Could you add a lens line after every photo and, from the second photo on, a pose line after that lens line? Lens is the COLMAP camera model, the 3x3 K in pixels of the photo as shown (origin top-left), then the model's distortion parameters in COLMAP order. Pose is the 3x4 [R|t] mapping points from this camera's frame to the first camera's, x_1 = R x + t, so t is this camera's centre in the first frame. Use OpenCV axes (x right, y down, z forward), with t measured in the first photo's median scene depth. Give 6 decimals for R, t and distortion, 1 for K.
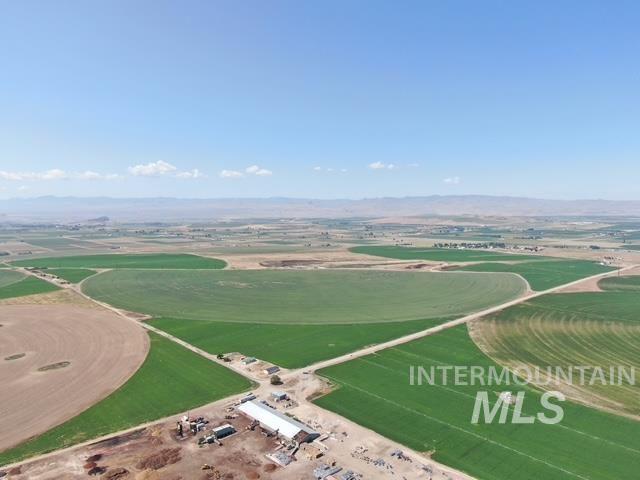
lens RADIAL K [[459.7, 0, 319.2], [0, 459.7, 242.8], [0, 0, 1]] dist [-0.014868, 0.002549]
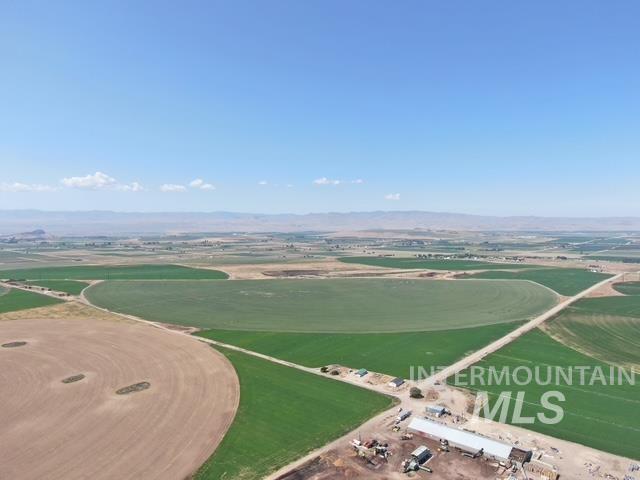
lens RADIAL K [[459.7, 0, 319.5], [0, 459.7, 235.7], [0, 0, 1]] dist [-0.014868, 0.002549]
pose [[0.992066, 0.002533, 0.125692, -0.144780], [0.003636, 0.998801, -0.048828, 0.015126], [-0.125665, 0.048898, 0.990867, 0.051471]]
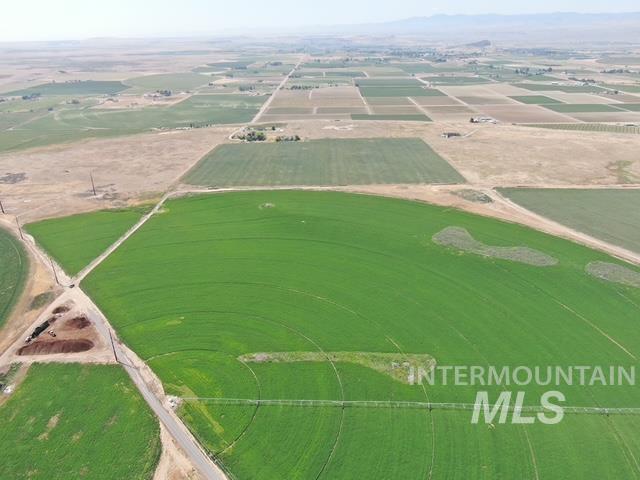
lens RADIAL K [[459.7, 0, 319.6], [0, 459.7, 239.5], [0, 0, 1]] dist [-0.014868, 0.002549]
pose [[0.718490, 0.280230, -0.636587, -0.366708], [-0.037908, 0.929662, 0.366458, -0.094474], [0.694504, -0.239165, 0.678576, 0.952653]]
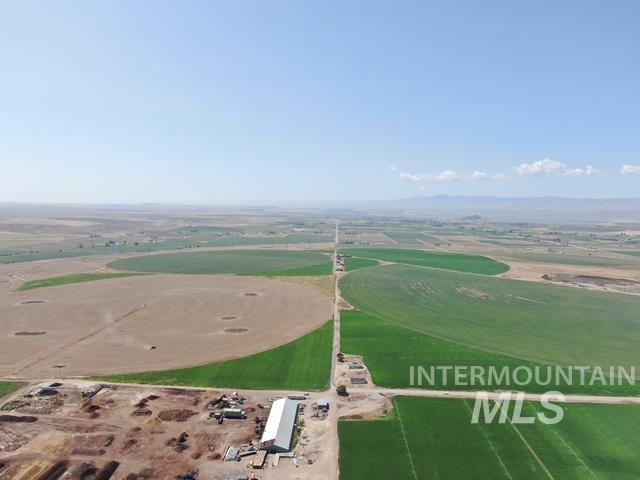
lens RADIAL K [[459.7, 0, 320.6], [0, 459.7, 245.6], [0, 0, 1]] dist [-0.014868, 0.002549]
pose [[0.700609, 0.077414, -0.709333, 0.197662], [-0.071835, 0.996699, 0.037825, -0.013116], [0.709920, 0.024454, 0.703857, 0.106515]]
